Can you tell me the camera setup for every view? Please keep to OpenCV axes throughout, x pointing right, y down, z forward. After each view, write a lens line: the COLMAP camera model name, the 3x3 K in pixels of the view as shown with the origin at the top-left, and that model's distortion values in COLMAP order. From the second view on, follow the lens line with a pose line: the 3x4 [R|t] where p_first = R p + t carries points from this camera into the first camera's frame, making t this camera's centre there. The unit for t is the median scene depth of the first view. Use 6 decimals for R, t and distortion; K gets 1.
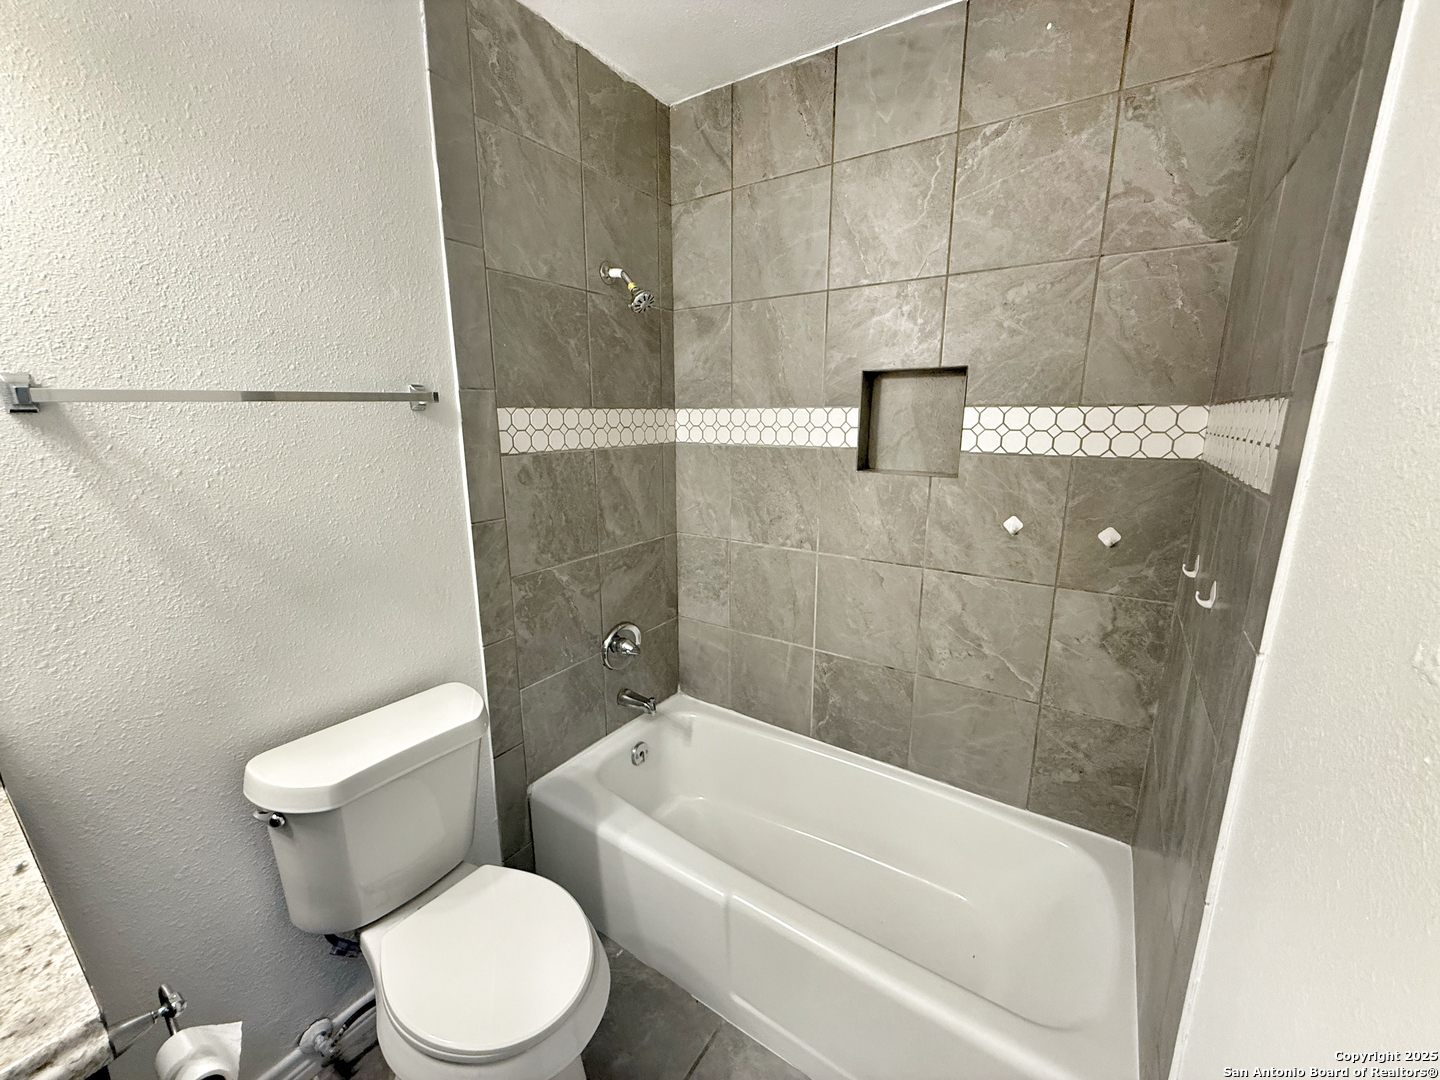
lens RADIAL K [[571.9, 0, 722.7], [0, 571.9, 542.0], [0, 0, 1]] dist [0.000647, 0.000112]
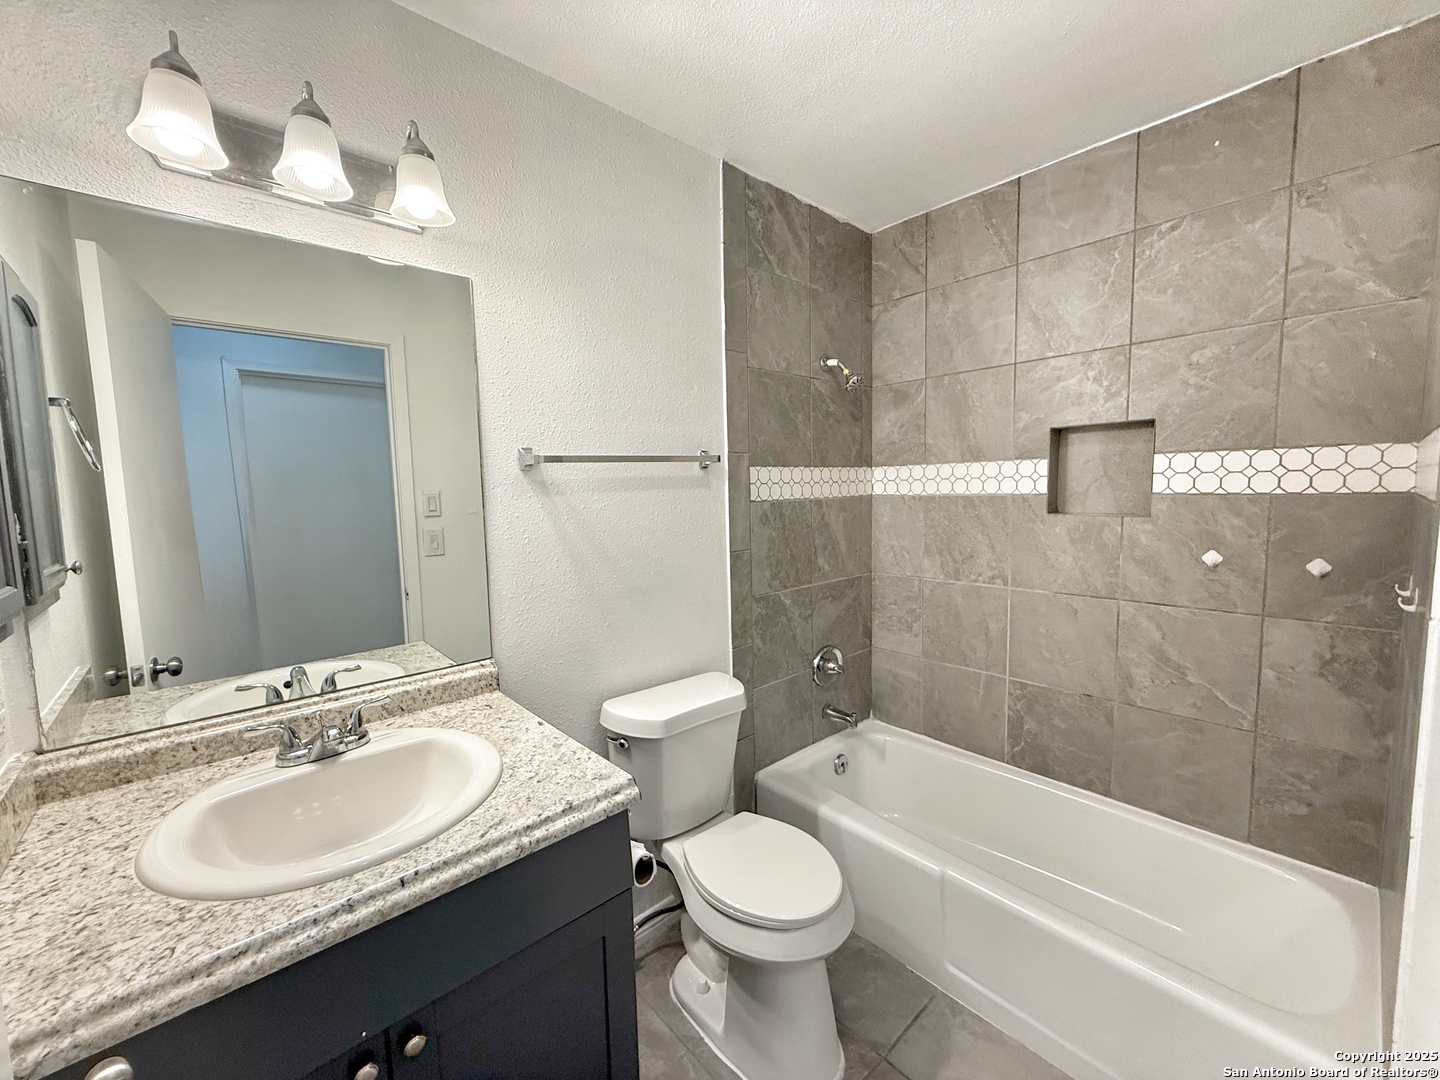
lens RADIAL K [[557.6, 0, 736.0], [0, 557.6, 535.9], [0, 0, 1]] dist [0.000162, -0.000206]
pose [[0.969077, 0.002450, -0.246747, -0.096187], [-0.033181, 0.992163, -0.120466, 0.077221], [0.244518, 0.124928, 0.961563, -0.220237]]
